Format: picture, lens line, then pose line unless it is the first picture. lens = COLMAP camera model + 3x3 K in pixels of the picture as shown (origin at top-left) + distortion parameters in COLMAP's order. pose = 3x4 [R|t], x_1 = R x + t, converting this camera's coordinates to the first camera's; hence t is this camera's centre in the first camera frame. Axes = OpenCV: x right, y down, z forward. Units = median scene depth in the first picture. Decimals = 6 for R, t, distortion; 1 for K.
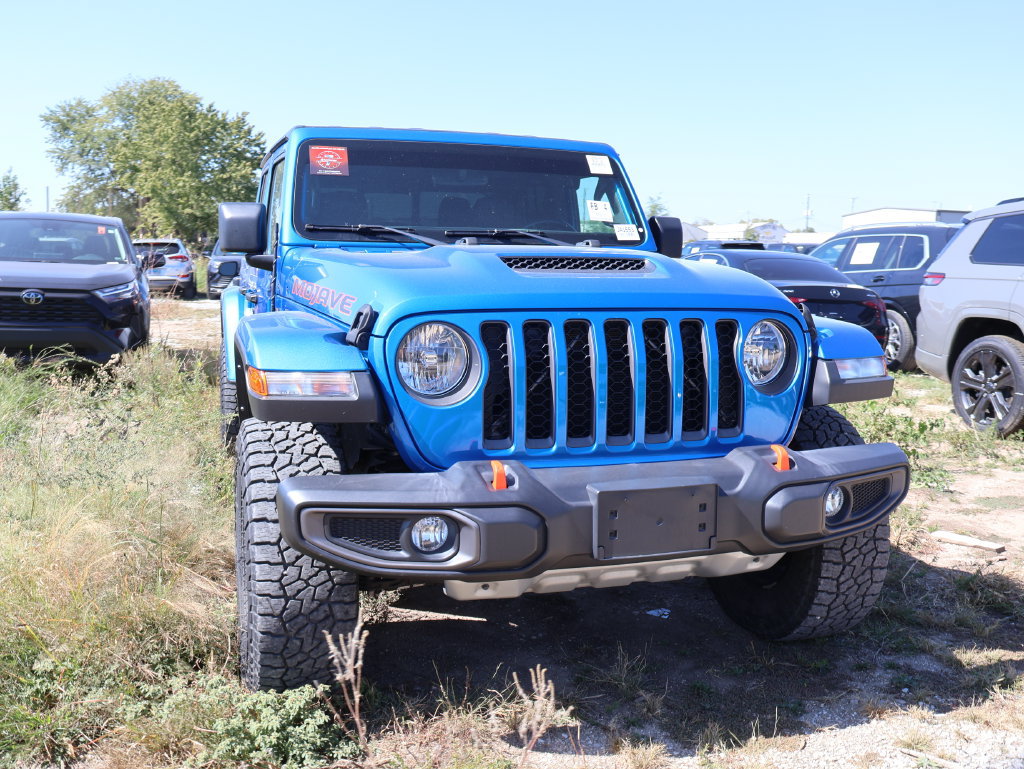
lens RADIAL K [[949.1, 0, 521.0], [0, 949.1, 384.7], [0, 0, 1]] dist [0.009695, 0.001593]
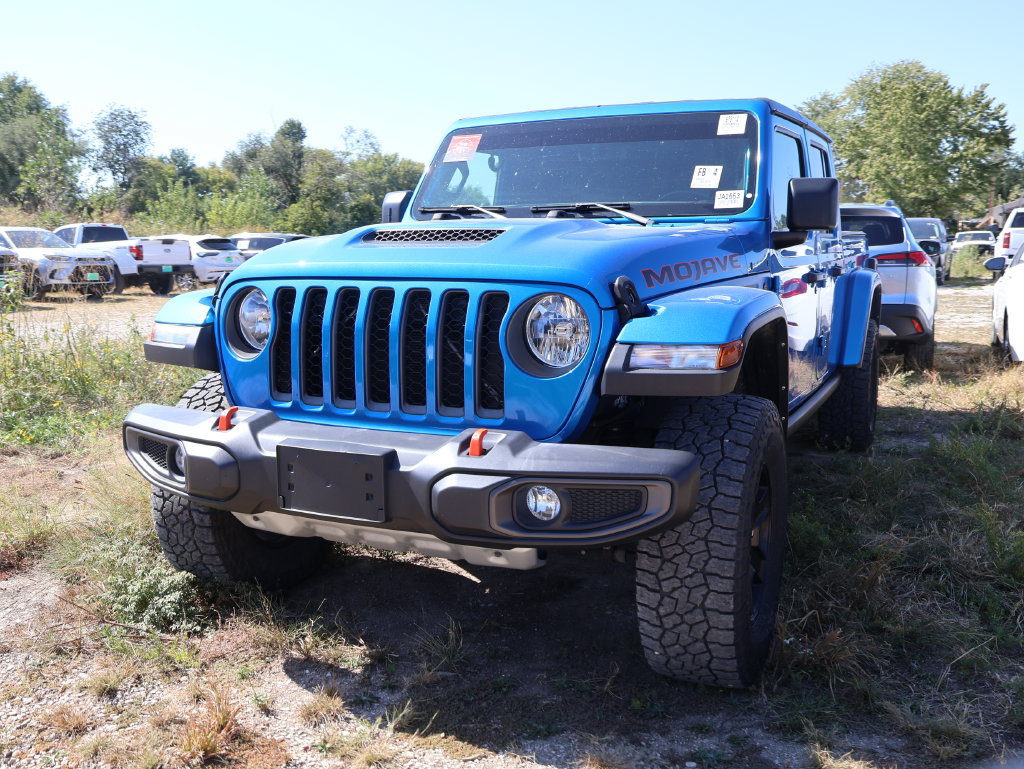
lens RADIAL K [[952.7, 0, 507.9], [0, 952.7, 386.4], [0, 0, 1]] dist [0.013308, -0.001219]
pose [[0.723296, 0.083630, -0.685455, 0.880492], [-0.074146, 0.996306, 0.043317, -0.017524], [0.686546, 0.019493, 0.726825, 0.337096]]
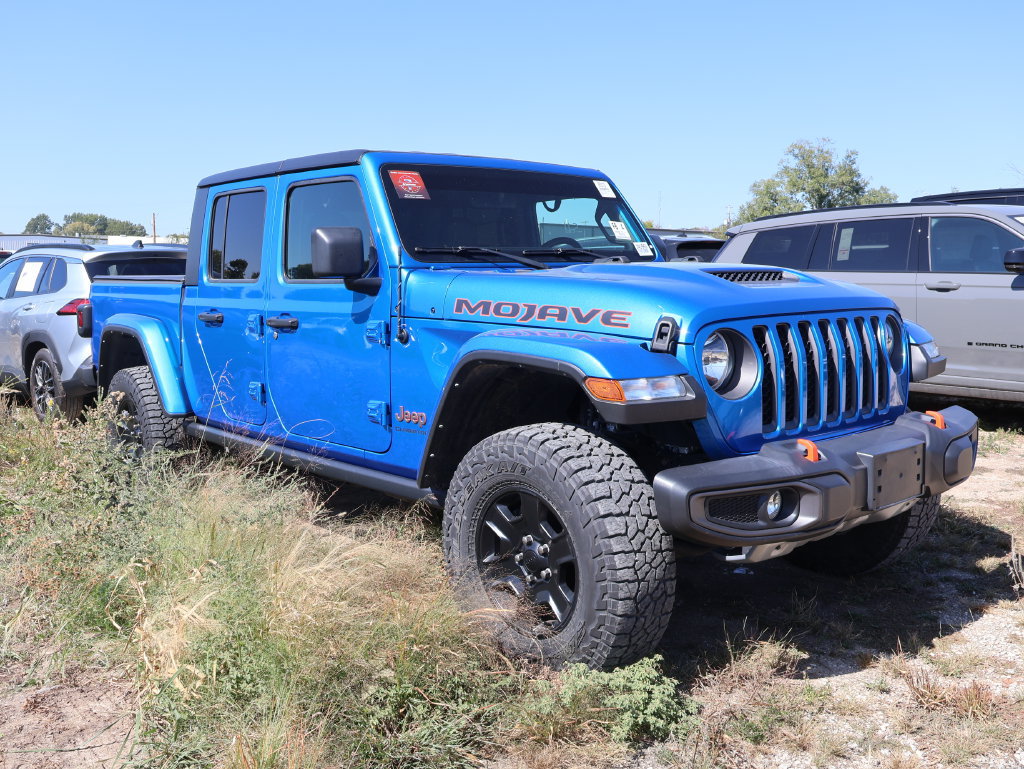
lens RADIAL K [[956.8, 0, 517.8], [0, 956.8, 380.3], [0, 0, 1]] dist [0.007416, 0.011019]
pose [[0.922155, -0.070818, 0.380283, -0.717043], [0.077984, 0.996949, -0.003446, -0.017162], [-0.378879, 0.032834, 0.924864, 0.001908]]
